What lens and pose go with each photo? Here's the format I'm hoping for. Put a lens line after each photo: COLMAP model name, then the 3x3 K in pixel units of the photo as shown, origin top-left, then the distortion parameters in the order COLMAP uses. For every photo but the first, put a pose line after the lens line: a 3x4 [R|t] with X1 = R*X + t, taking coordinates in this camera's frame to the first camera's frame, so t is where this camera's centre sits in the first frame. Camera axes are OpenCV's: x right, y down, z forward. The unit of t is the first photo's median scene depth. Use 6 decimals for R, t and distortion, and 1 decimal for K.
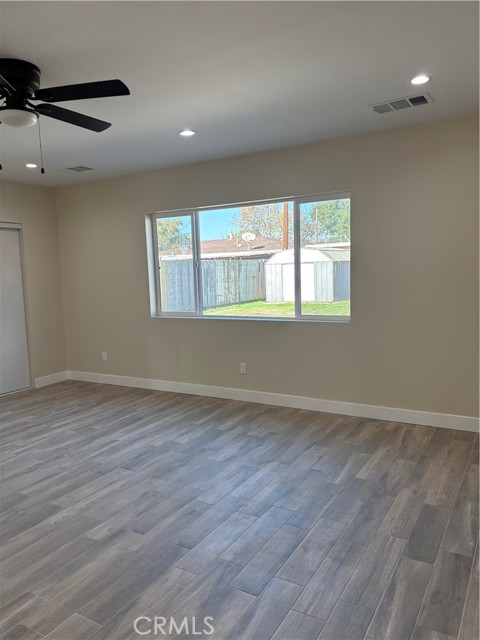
lens RADIAL K [[483.4, 0, 233.7], [0, 483.4, 322.2], [0, 0, 1]] dist [0.044352, -0.047919]
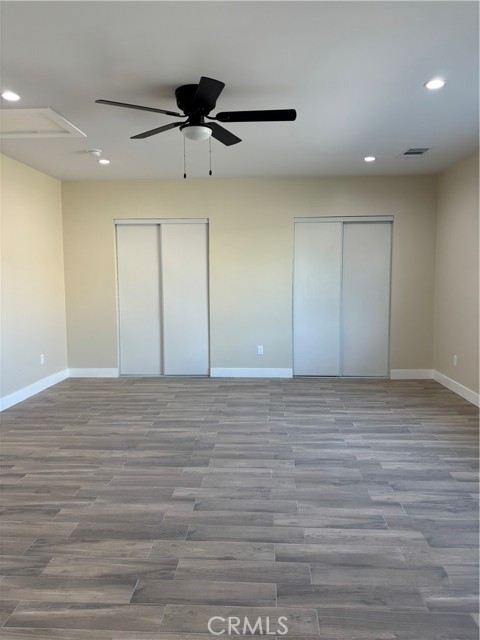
lens RADIAL K [[483.4, 0, 241.1], [0, 483.4, 319.9], [0, 0, 1]] dist [0.044352, -0.047919]
pose [[0.470667, 0.109322, -0.875512, 0.448476], [-0.101497, 0.992415, 0.069355, -0.033780], [0.876454, 0.056219, 0.478193, 0.343560]]
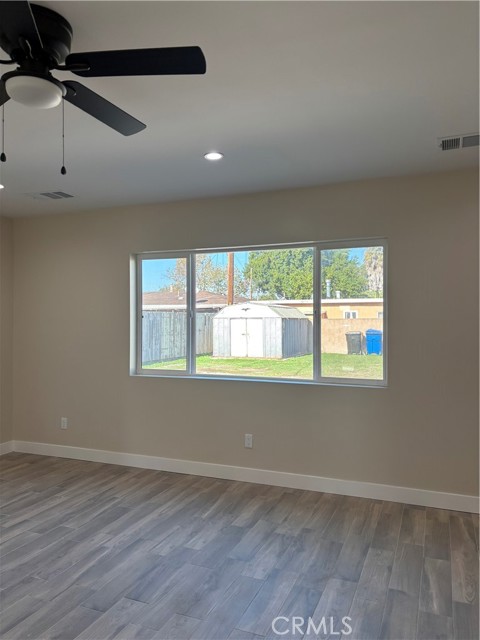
lens RADIAL K [[483.4, 0, 238.2], [0, 483.4, 321.5], [0, 0, 1]] dist [0.044352, -0.047919]
pose [[0.987544, 0.033542, 0.153724, -0.158405], [-0.015879, 0.993271, -0.114720, -0.014326], [-0.156538, 0.110850, 0.981432, 0.197316]]
